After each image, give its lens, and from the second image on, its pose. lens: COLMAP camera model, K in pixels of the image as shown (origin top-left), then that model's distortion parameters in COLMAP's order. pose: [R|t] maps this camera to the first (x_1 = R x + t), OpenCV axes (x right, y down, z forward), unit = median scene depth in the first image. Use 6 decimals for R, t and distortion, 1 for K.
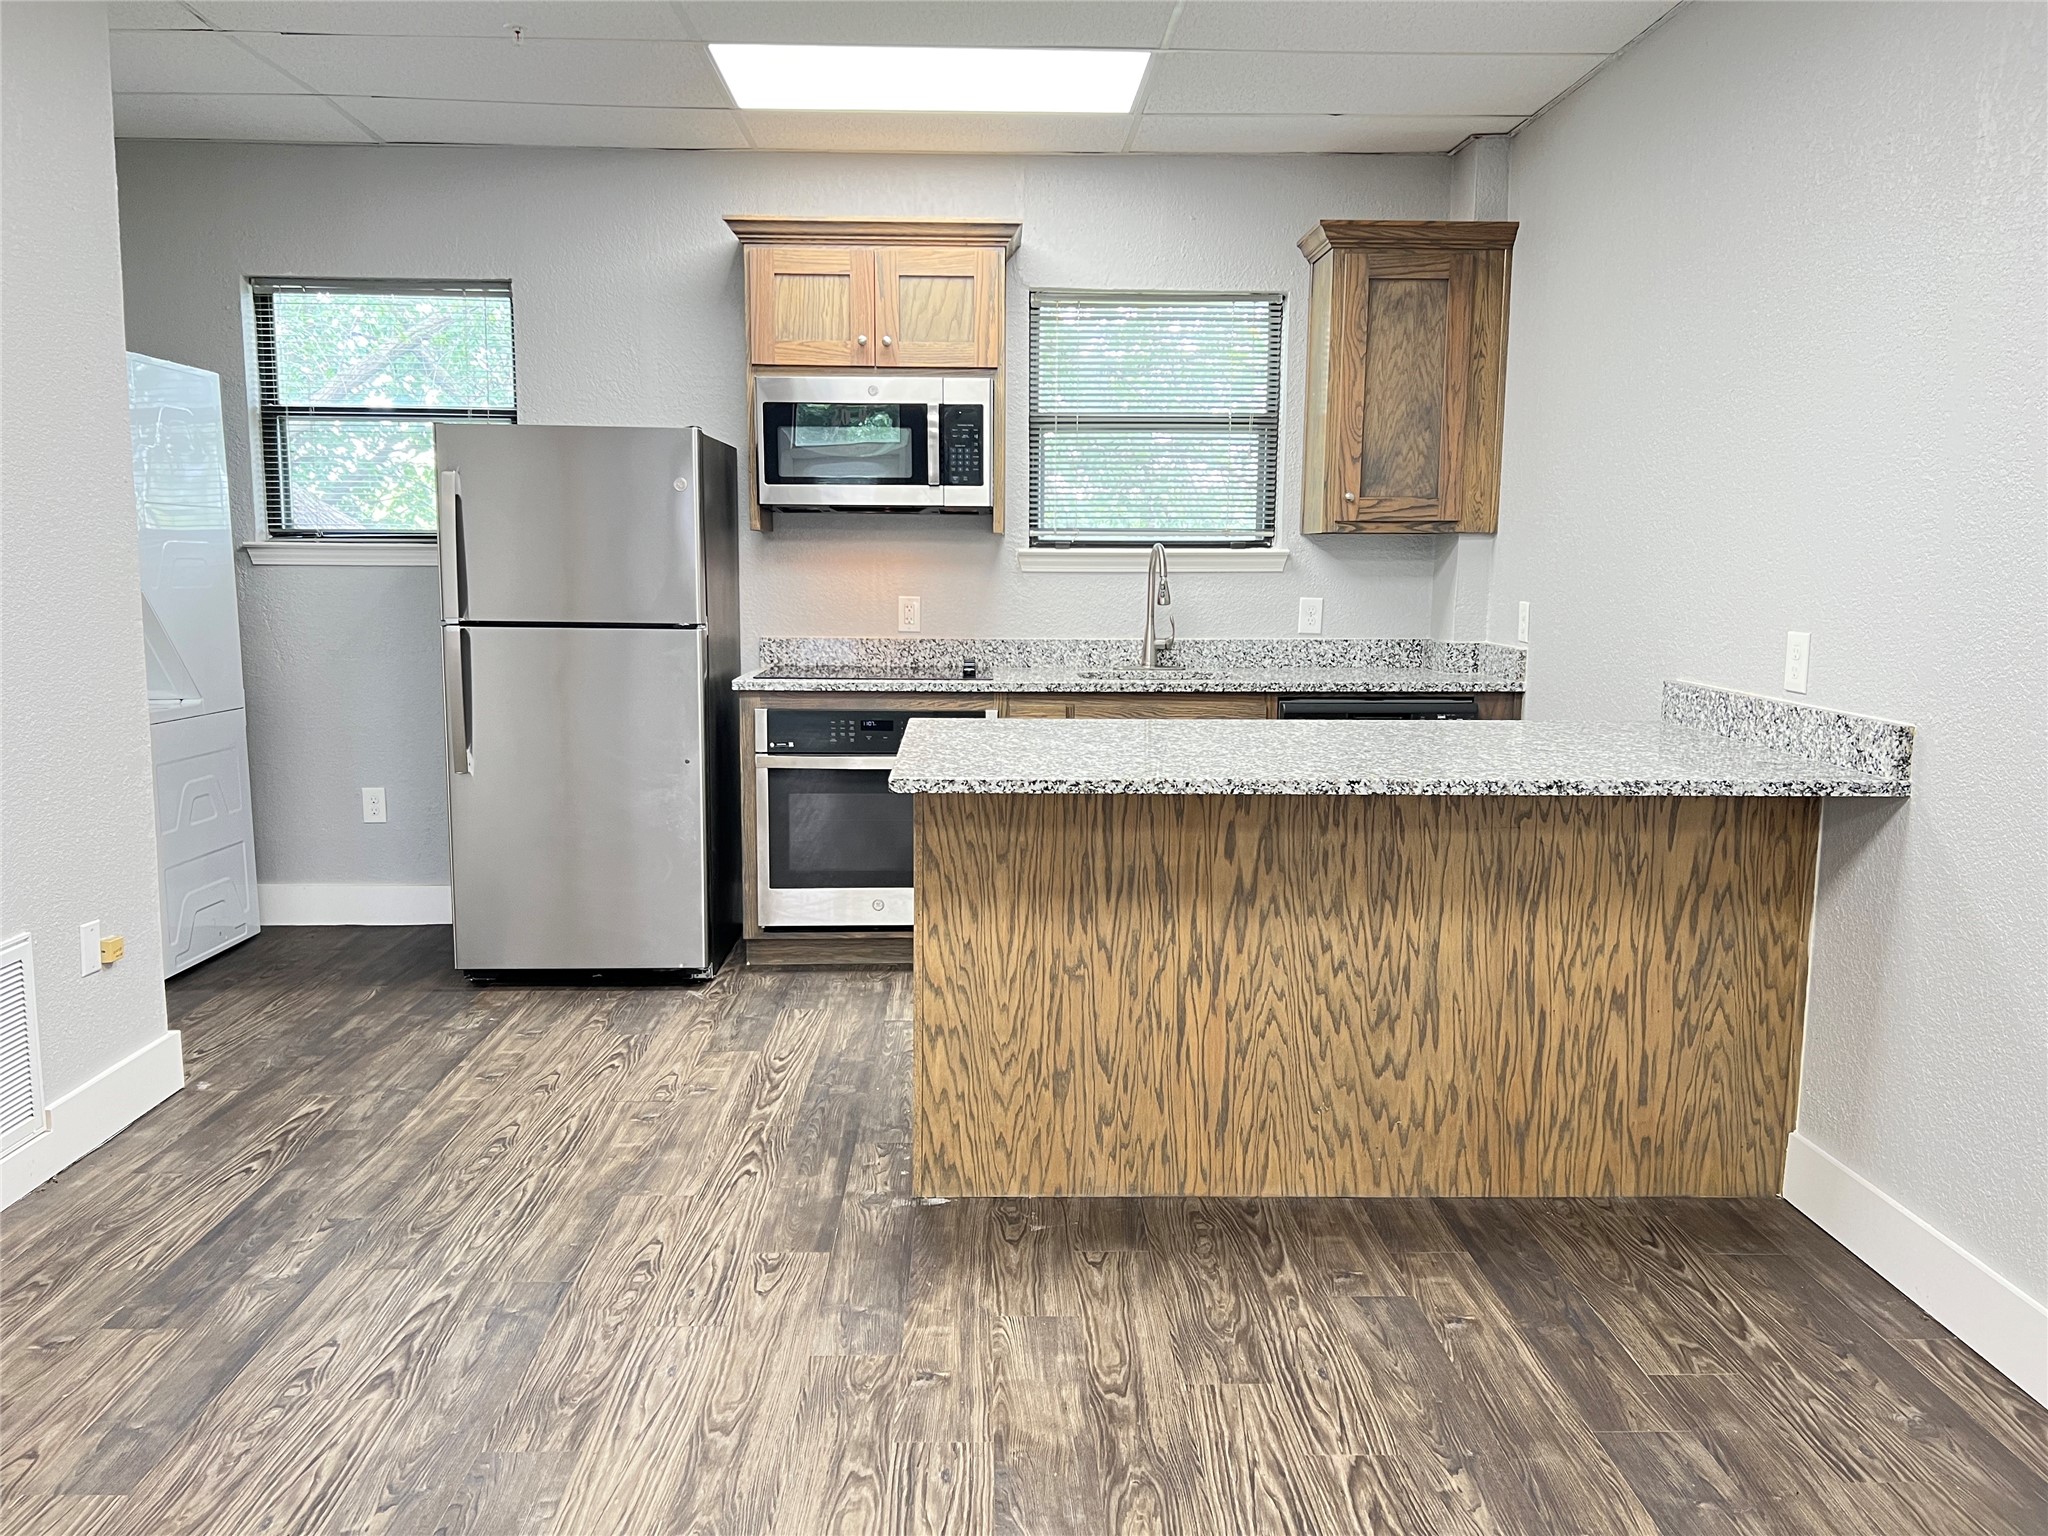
lens RADIAL K [[1545.2, 0, 1021.0], [0, 1545.2, 775.2], [0, 0, 1]] dist [0.043311, -0.014708]
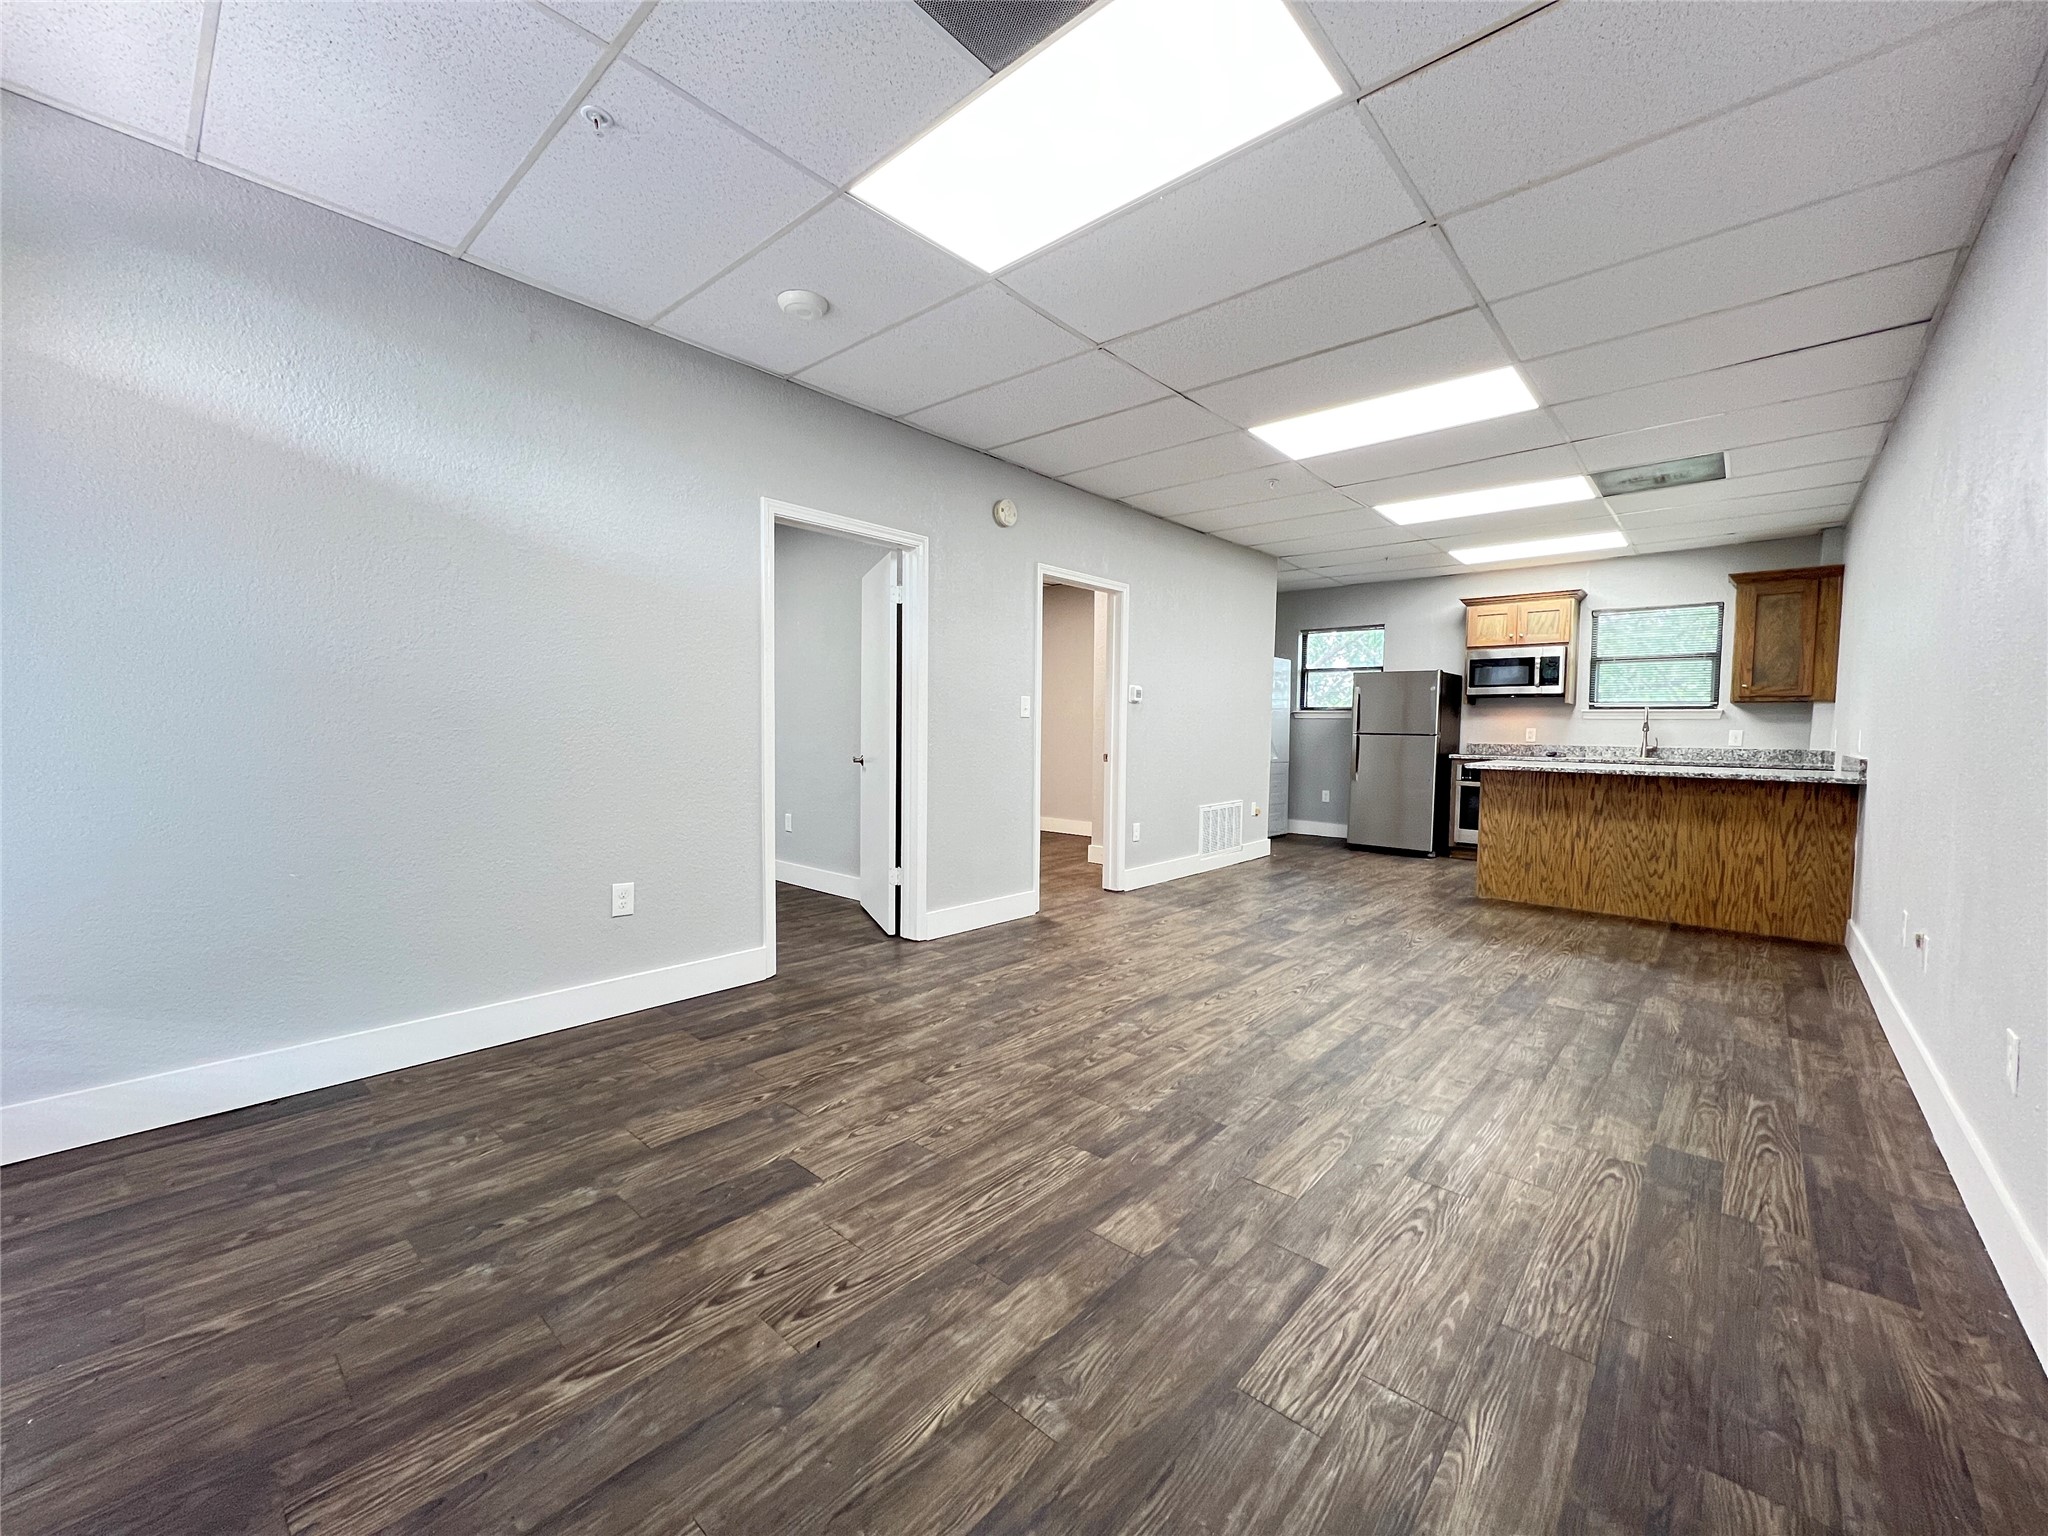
lens RADIAL K [[823.8, 0, 1014.7], [0, 823.8, 767.5], [0, 0, 1]] dist [-0.002134, -0.000209]
pose [[0.725867, 0.036611, -0.686860, 0.414658], [-0.106136, 0.992584, -0.059257, 0.205838], [0.679597, 0.115913, 0.724370, -0.980737]]
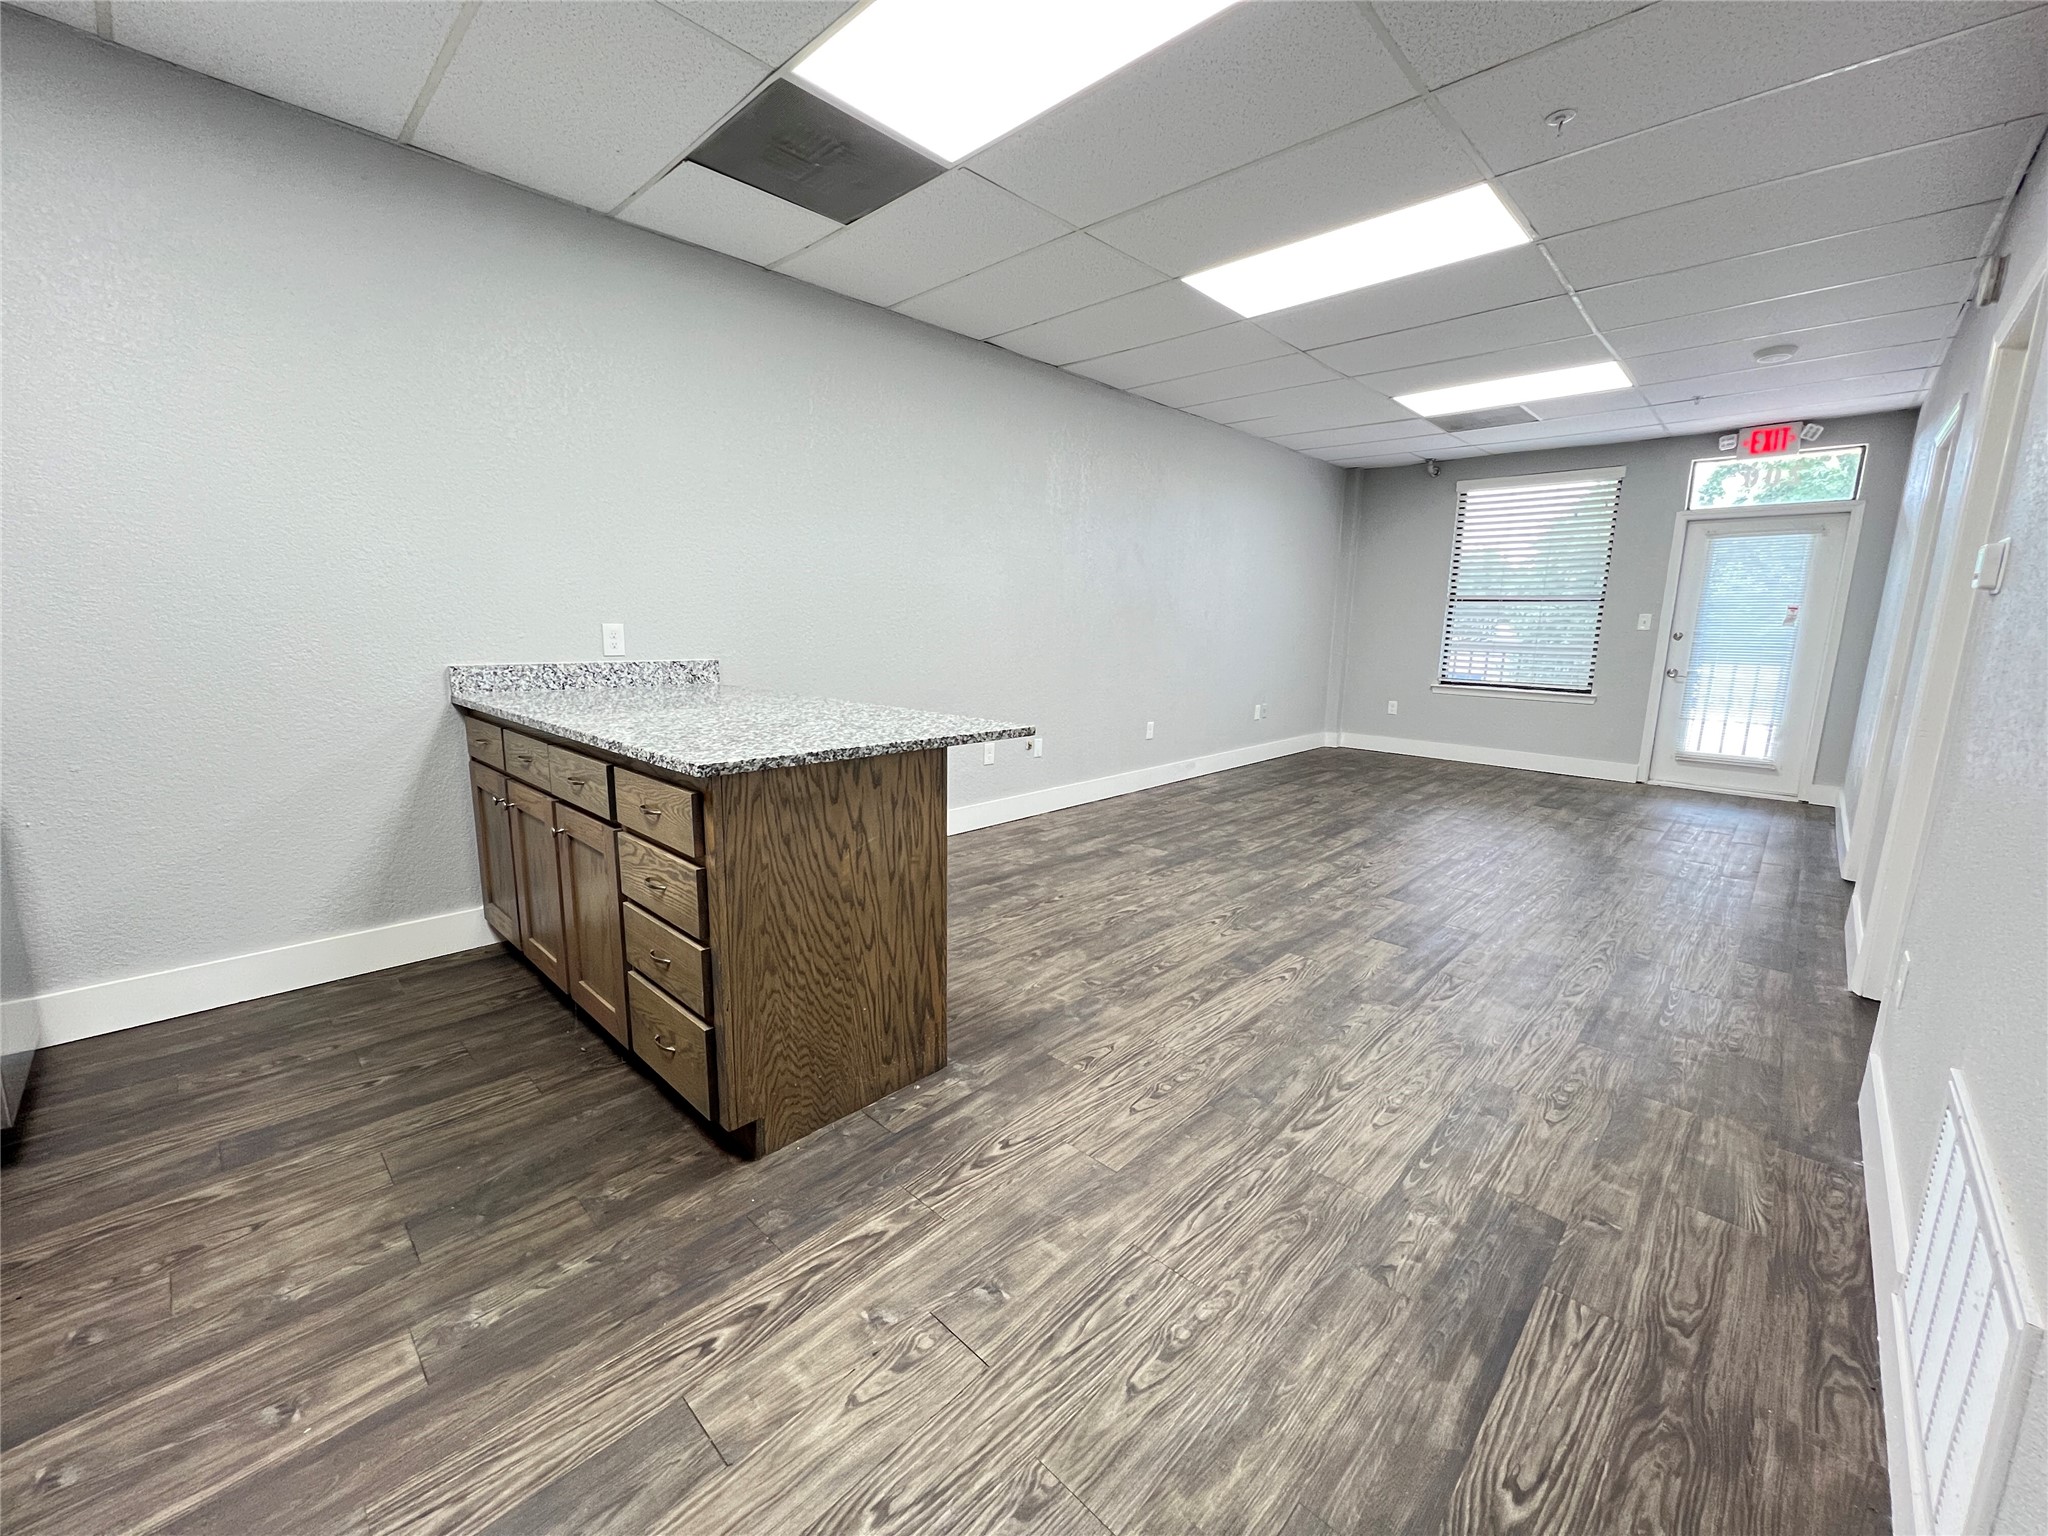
lens RADIAL K [[823.8, 0, 1024.8], [0, 823.8, 766.1], [0, 0, 1]] dist [-0.002134, -0.000209]
pose [[-0.706494, -0.139010, 0.693932, -0.557148], [0.085344, 0.956630, 0.278524, -0.159740], [-0.702554, 0.255998, -0.663990, 1.325783]]
